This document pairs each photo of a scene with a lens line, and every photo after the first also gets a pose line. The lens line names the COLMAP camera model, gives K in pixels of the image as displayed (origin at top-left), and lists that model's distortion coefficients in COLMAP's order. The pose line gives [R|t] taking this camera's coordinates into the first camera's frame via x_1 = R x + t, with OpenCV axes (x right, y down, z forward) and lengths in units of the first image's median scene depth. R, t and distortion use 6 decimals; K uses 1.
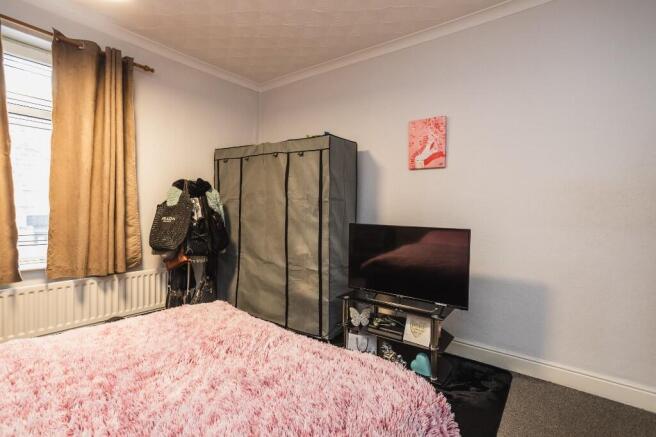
lens RADIAL K [[317.3, 0, 326.9], [0, 317.3, 217.9], [0, 0, 1]] dist [-0.032563, 0.004589]
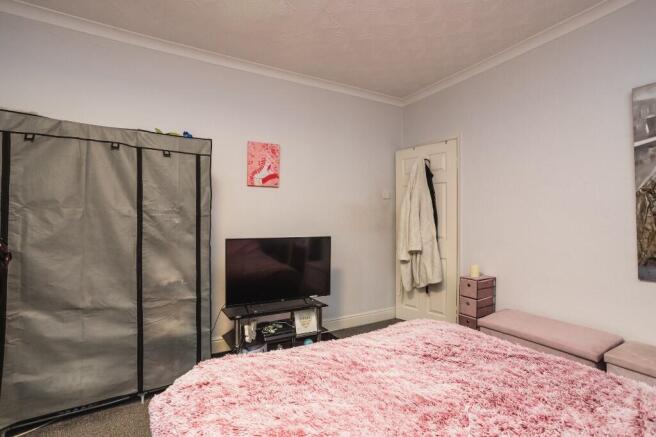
lens RADIAL K [[317.3, 0, 329.2], [0, 317.3, 216.1], [0, 0, 1]] dist [-0.032563, 0.004589]
pose [[0.379430, -0.001764, 0.925219, -0.655804], [0.029566, 0.999511, -0.010219, -0.030860], [-0.924748, 0.031233, 0.379296, 0.353136]]
